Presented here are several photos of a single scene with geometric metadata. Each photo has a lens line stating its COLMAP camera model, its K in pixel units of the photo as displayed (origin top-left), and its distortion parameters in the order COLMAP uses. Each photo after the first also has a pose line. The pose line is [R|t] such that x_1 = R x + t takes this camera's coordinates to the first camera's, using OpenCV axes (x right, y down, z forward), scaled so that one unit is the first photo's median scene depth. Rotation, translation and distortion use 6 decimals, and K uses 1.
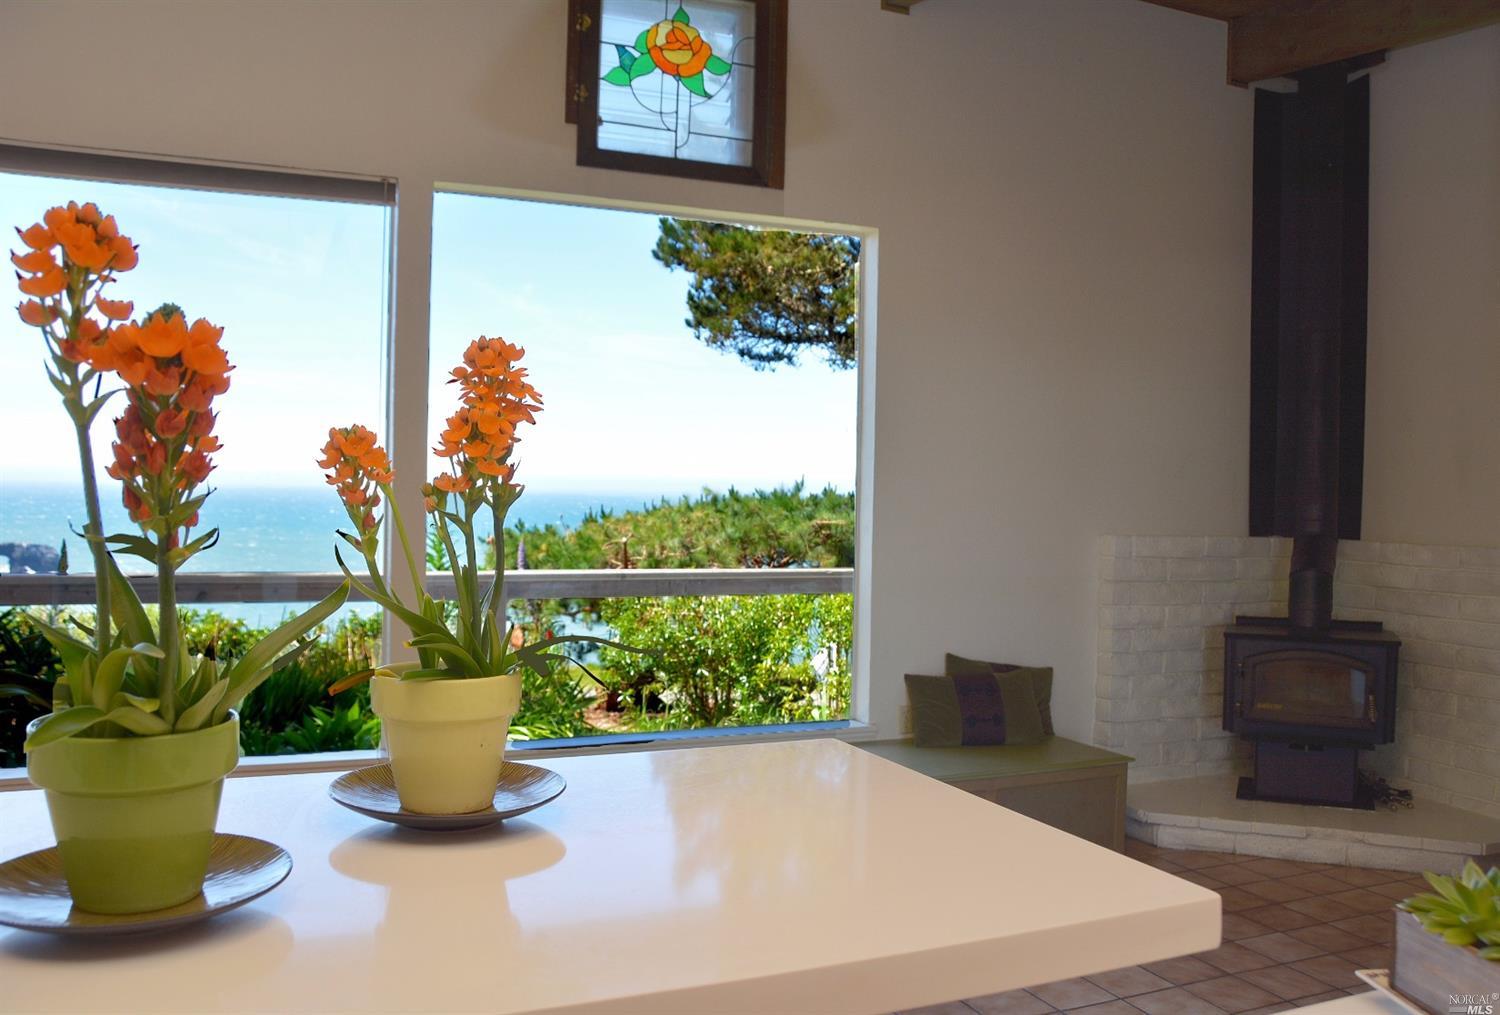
lens RADIAL K [[1257.6, 0, 750.0], [0, 1257.6, 507.5], [0, 0, 1]] dist [-0.157497, 0.156453]
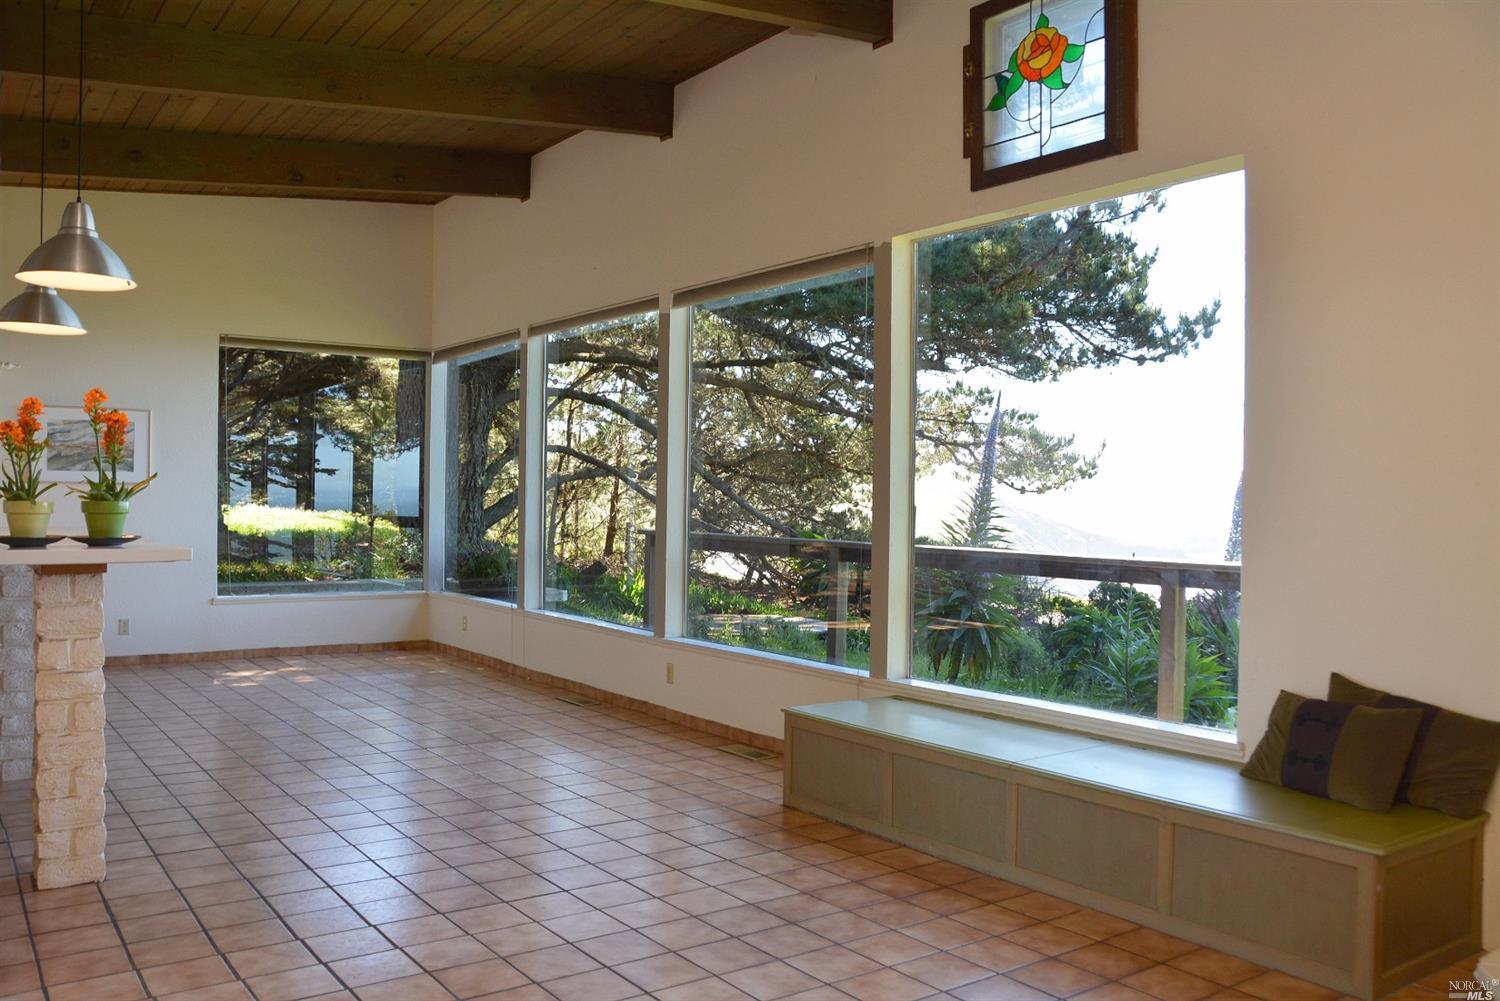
lens RADIAL K [[1221.4, 0, 744.0], [0, 1221.4, 506.6], [0, 0, 1]] dist [-0.151892, 0.132245]
pose [[0.204425, -0.011036, -0.978820, 0.786417], [-0.024225, 0.999573, -0.016330, 0.035690], [0.978582, 0.027050, 0.204071, 0.489915]]
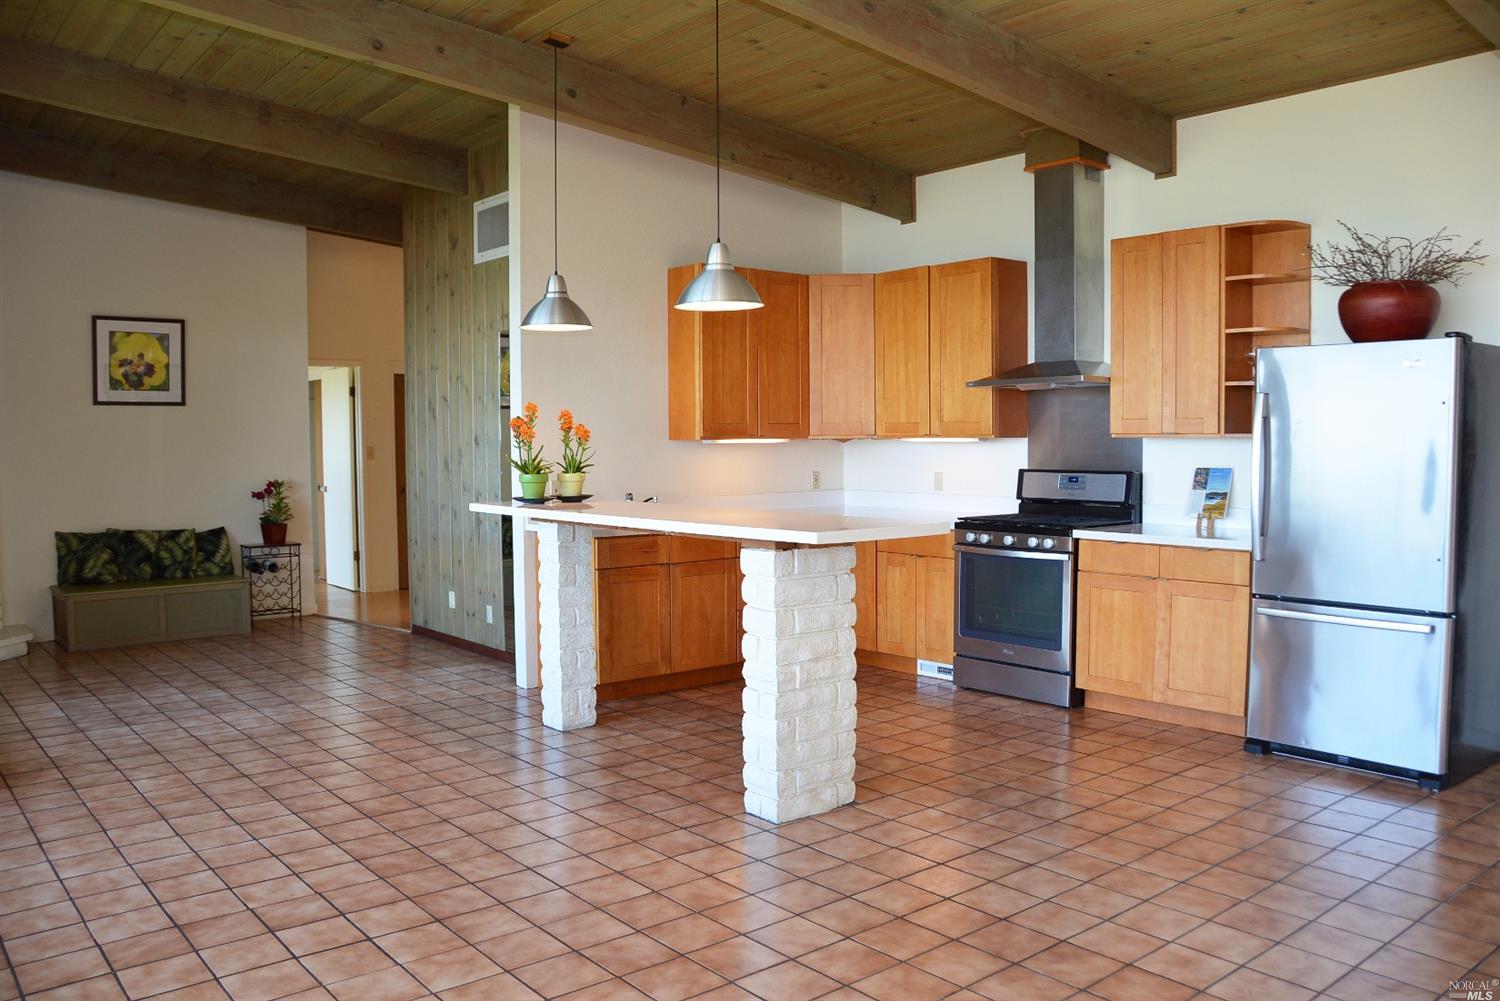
lens RADIAL K [[1180.8, 0, 753.8], [0, 1180.8, 506.5], [0, 0, 1]] dist [-0.161820, 0.114332]
pose [[-0.277881, -0.075985, 0.957606, -1.125857], [0.016735, 0.996332, 0.083914, -0.029138], [-0.960470, 0.039344, -0.275590, 0.359893]]
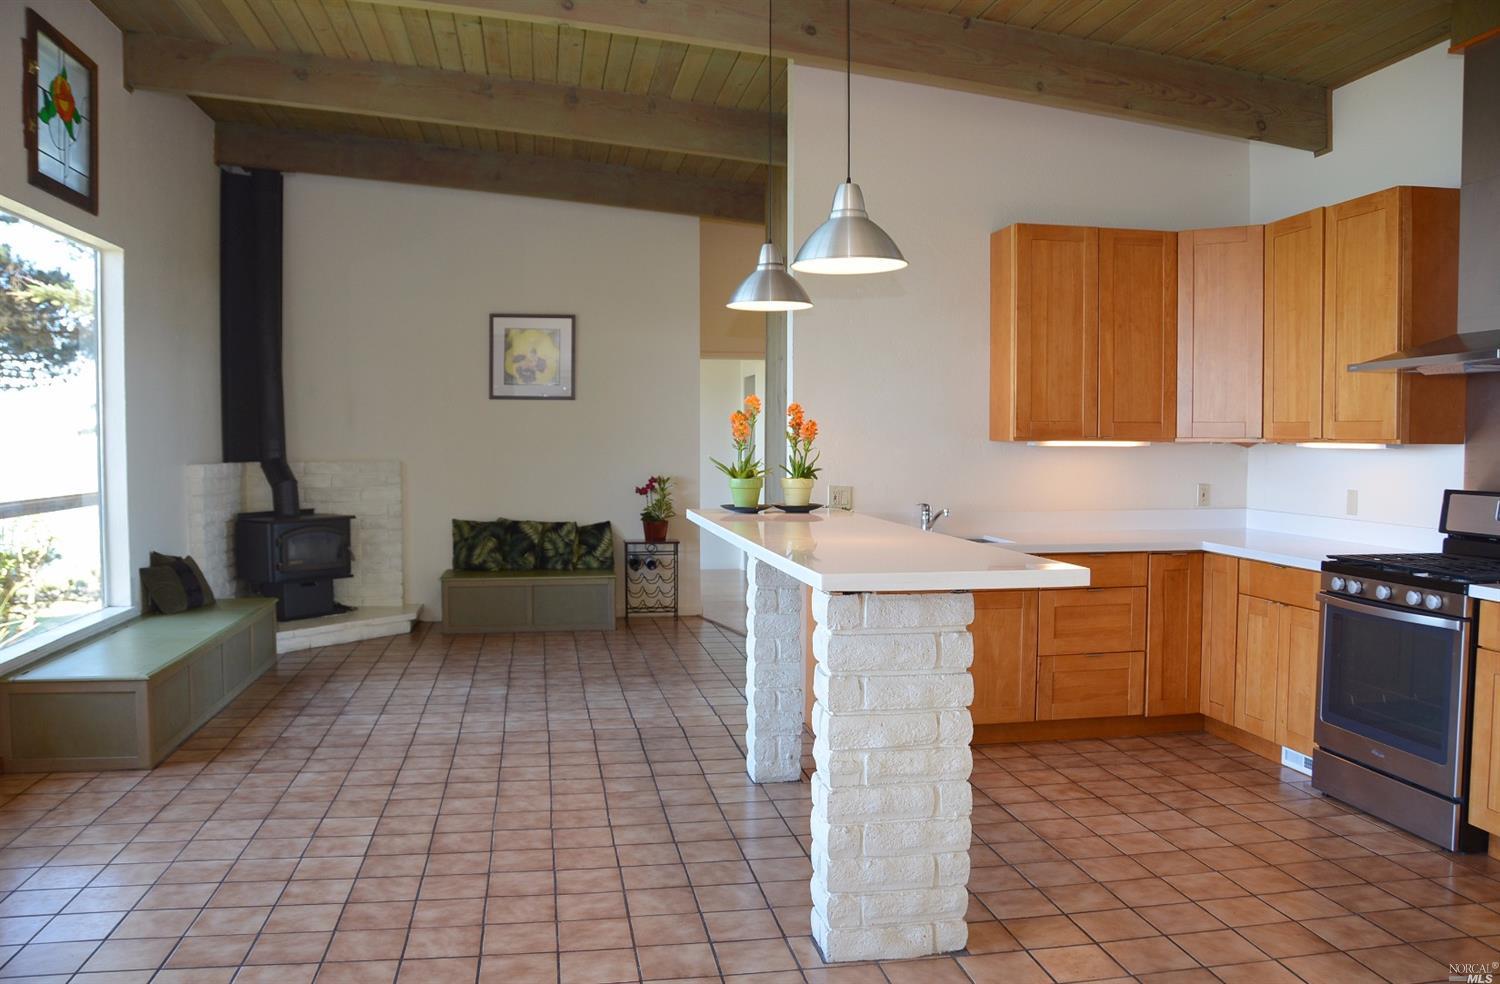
lens RADIAL K [[1195.9, 0, 747.7], [0, 1195.9, 499.3], [0, 0, 1]] dist [-0.161156, 0.118967]
pose [[0.242199, -0.071569, 0.967583, -0.940467], [0.019423, 0.997433, 0.068915, -0.019928], [-0.970032, 0.002103, 0.242968, 0.017510]]
